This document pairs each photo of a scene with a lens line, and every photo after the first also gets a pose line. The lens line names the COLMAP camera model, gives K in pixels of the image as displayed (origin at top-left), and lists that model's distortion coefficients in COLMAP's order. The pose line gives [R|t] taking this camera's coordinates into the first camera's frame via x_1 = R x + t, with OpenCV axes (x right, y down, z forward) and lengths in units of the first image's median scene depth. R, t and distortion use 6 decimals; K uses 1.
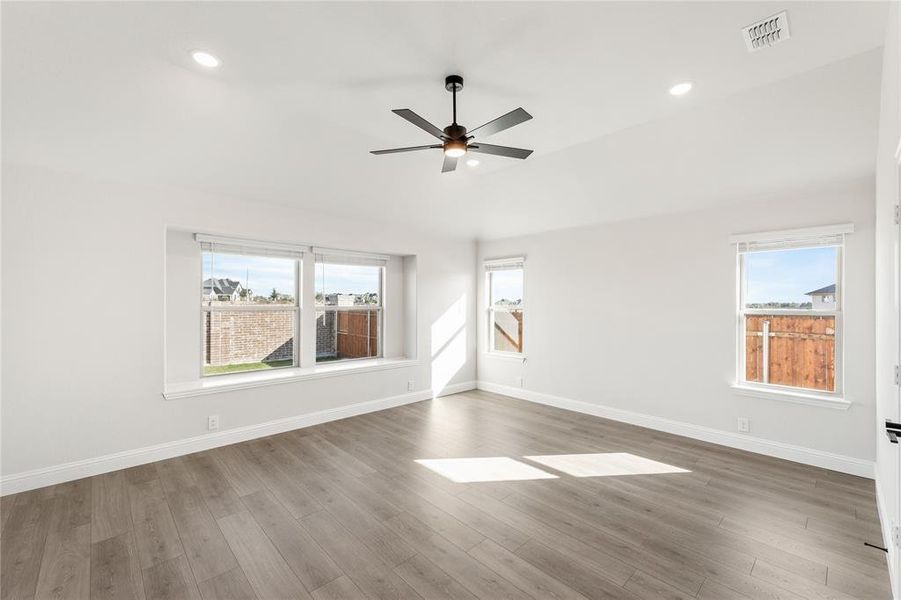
lens RADIAL K [[370.1, 0, 449.8], [0, 370.1, 303.4], [0, 0, 1]] dist [-0.011897, -0.000438]
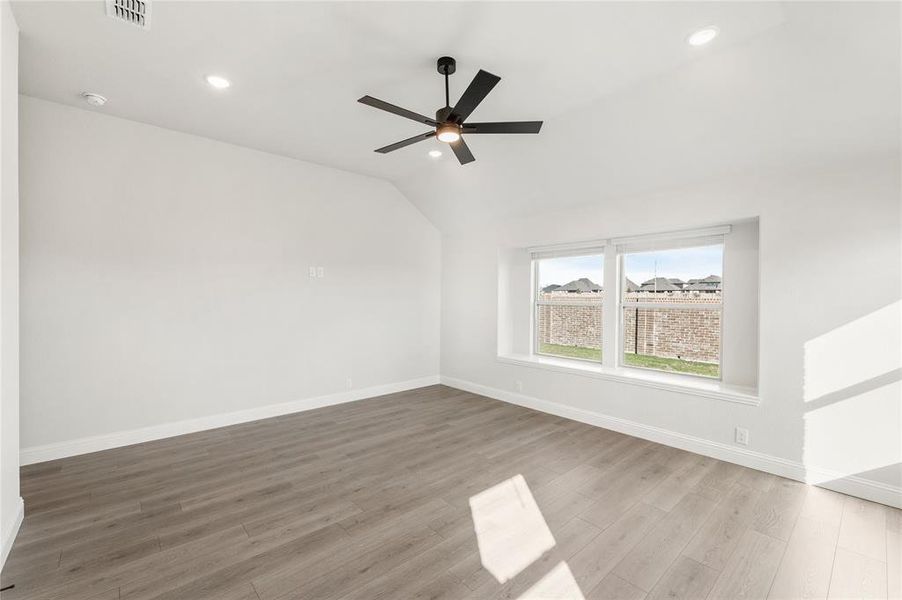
lens RADIAL K [[370.6, 0, 451.8], [0, 370.6, 301.1], [0, 0, 1]] dist [-0.011897, -0.000438]
pose [[-0.013946, 0.009926, -0.999853, 0.574326], [-0.009700, 0.999902, 0.010061, 0.000366], [0.999856, 0.009839, -0.013848, 0.615780]]
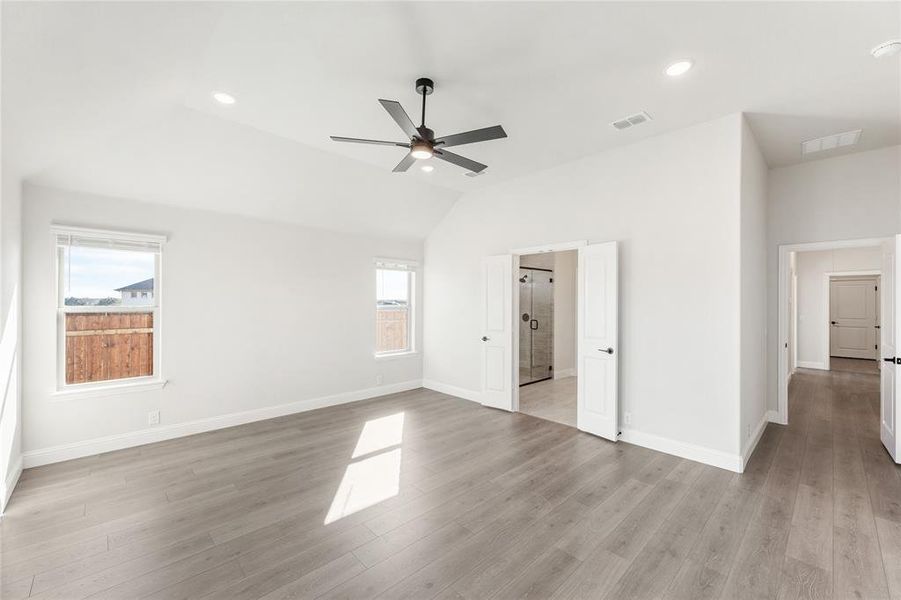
lens RADIAL K [[370.1, 0, 446.3], [0, 370.1, 299.4], [0, 0, 1]] dist [-0.011897, -0.000438]
pose [[-0.012684, 0.001036, 0.999919, -0.591127], [-0.001568, 0.999998, -0.001056, -0.006795], [-0.999918, -0.001582, -0.012682, 0.566271]]
